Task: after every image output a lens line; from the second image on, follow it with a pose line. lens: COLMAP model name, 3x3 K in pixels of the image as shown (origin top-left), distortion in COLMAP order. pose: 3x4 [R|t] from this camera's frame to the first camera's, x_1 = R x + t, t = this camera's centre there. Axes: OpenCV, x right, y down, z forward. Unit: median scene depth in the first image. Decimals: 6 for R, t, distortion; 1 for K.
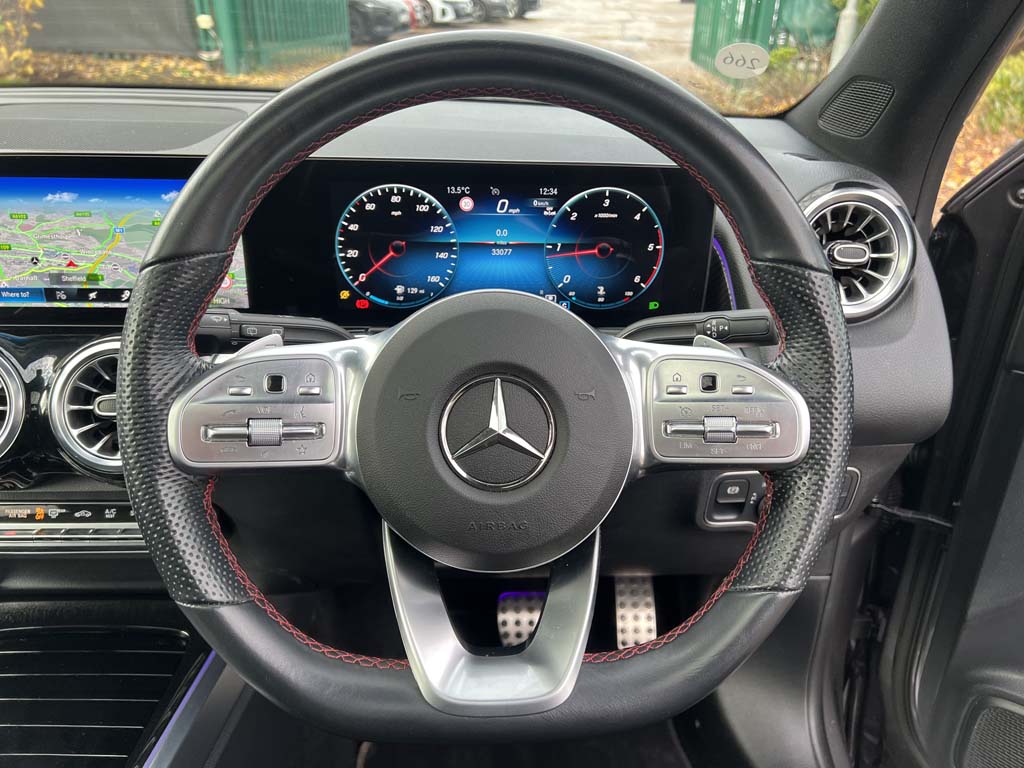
lens RADIAL K [[767.2, 0, 503.4], [0, 767.2, 394.4], [0, 0, 1]] dist [0.024546, -0.036877]
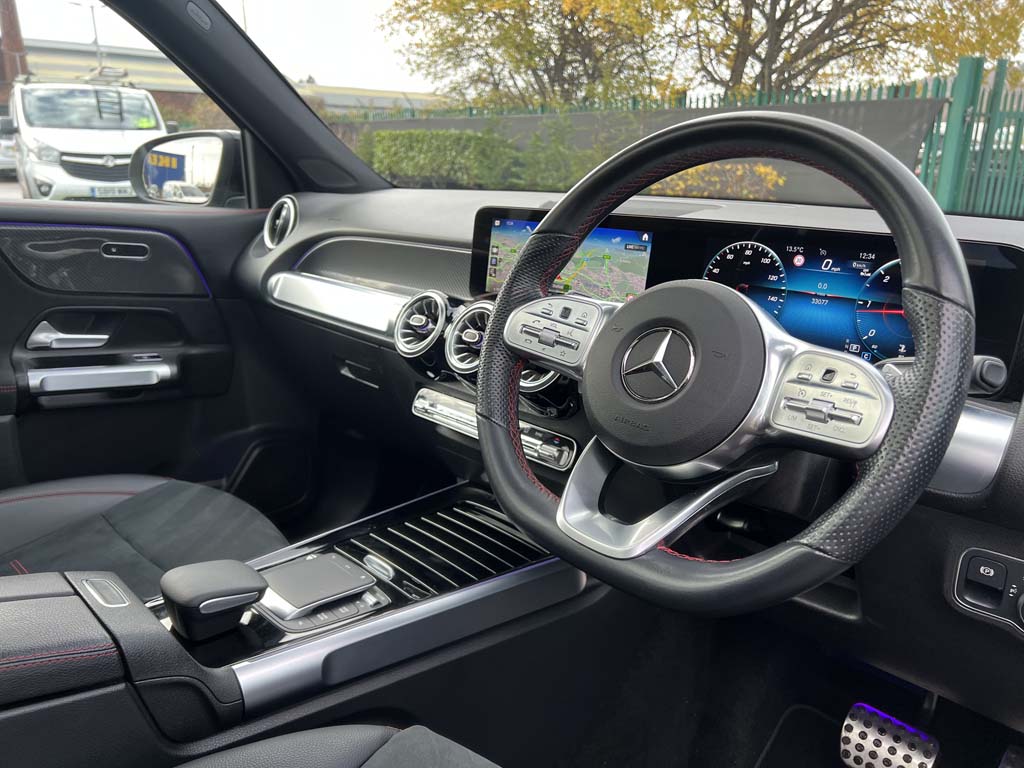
lens RADIAL K [[795.3, 0, 503.2], [0, 795.3, 385.8], [0, 0, 1]] dist [0.004935, -0.018992]
pose [[0.651861, 0.188788, -0.734463, 0.628924], [-0.337920, 0.939357, -0.058460, 0.180949], [0.678887, 0.286298, 0.676126, -0.138084]]
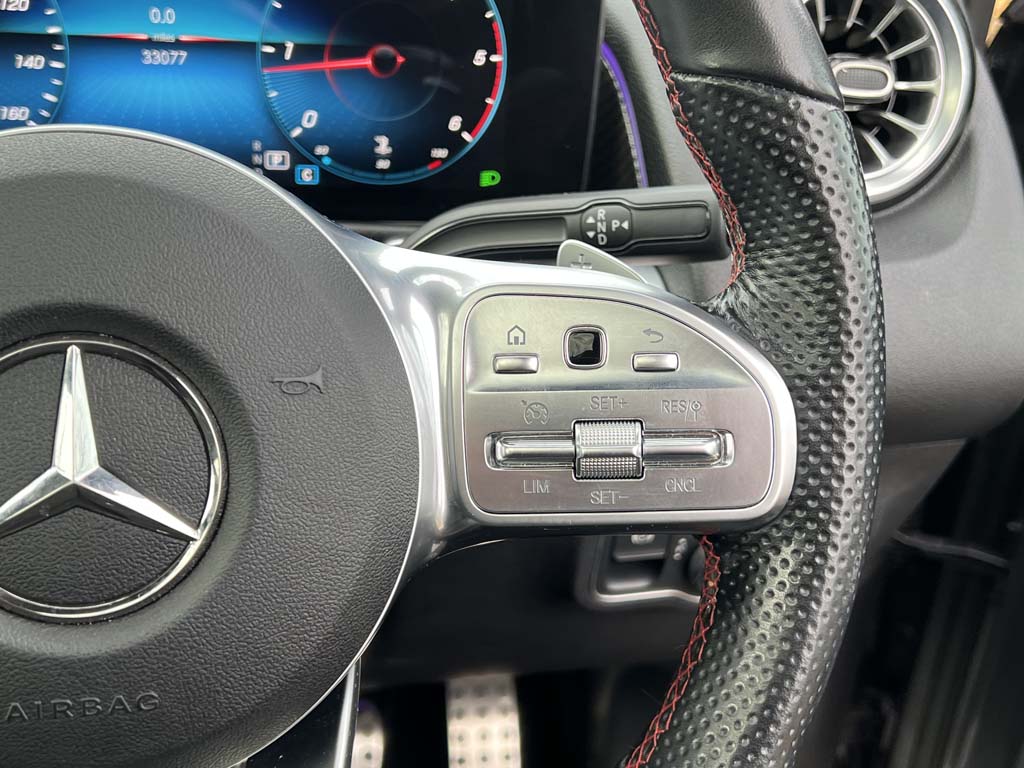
lens RADIAL K [[1227.5, 0, 509.8], [0, 1227.5, 387.7], [0, 0, 1]] dist [0.045583, 0.000000]
pose [[0.984581, -0.018943, 0.173901, 0.071944], [0.010644, 0.998765, 0.048531, -0.019332], [-0.174605, -0.045932, 0.983567, 0.217685]]
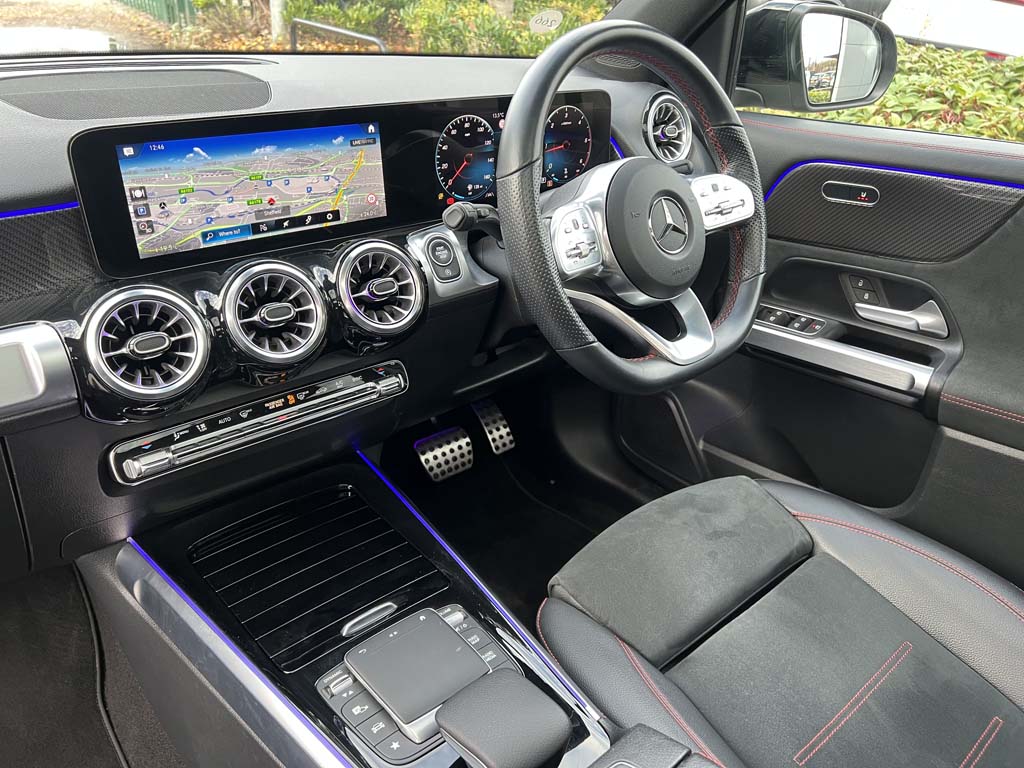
lens RADIAL K [[795.3, 0, 505.4], [0, 795.3, 381.5], [0, 0, 1]] dist [0.004935, -0.018992]
pose [[0.781883, -0.275399, 0.559299, -1.084127], [0.237287, 0.961077, 0.141514, 0.023486], [-0.576502, 0.022067, 0.816798, -0.294403]]
